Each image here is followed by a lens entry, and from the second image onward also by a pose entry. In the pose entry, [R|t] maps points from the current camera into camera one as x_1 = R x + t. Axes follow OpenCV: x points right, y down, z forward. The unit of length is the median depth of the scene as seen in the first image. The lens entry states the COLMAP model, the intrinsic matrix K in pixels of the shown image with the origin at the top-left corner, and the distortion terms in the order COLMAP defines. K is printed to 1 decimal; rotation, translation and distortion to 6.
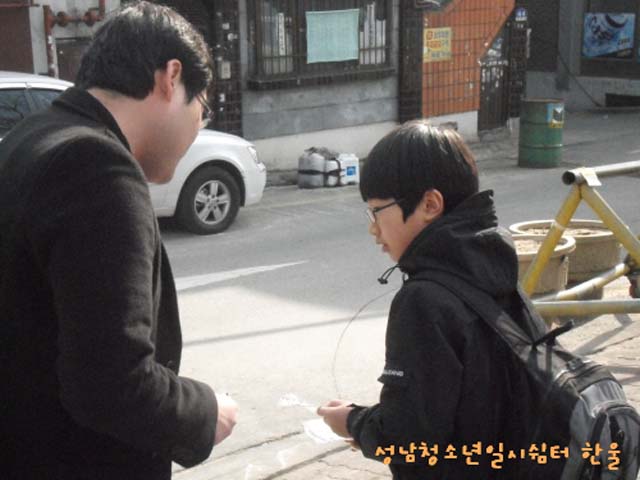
lens RADIAL K [[1126.5, 0, 320.1], [0, 1126.5, 245.9], [0, 0, 1]] dist [0.125851, 0.000000]
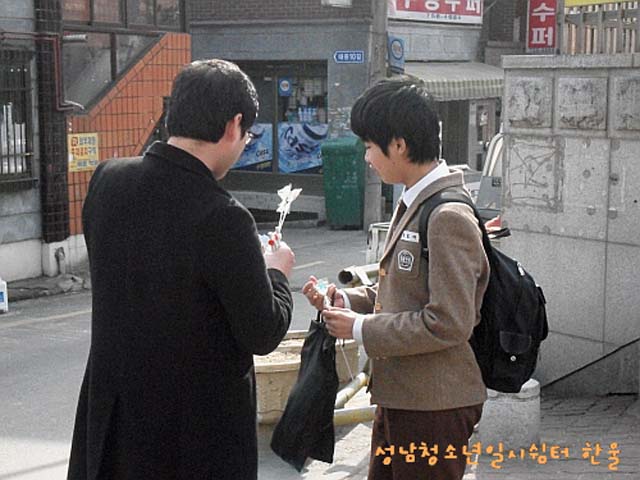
lens RADIAL K [[1313.3, 0, 311.8], [0, 1313.3, 257.6], [0, 0, 1]] dist [0.246632, 0.000000]
pose [[0.945259, -0.030202, 0.324920, -0.067476], [0.063665, 0.993642, -0.092854, 0.010307], [-0.320050, 0.108457, 0.941172, -0.013468]]
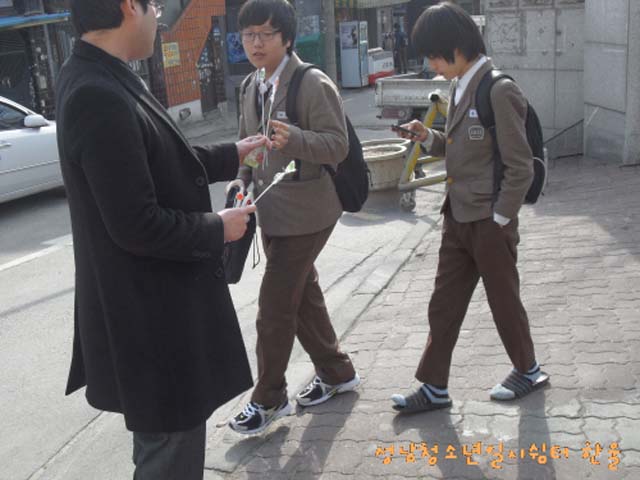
lens RADIAL K [[803.9, 0, 321.7], [0, 803.9, 245.8], [0, 0, 1]] dist [-0.020251, 0.000000]
pose [[0.902922, -0.174790, 0.392659, -0.169171], [0.159168, 0.984602, 0.072282, 0.016632], [-0.399246, -0.002766, 0.916839, -0.000997]]
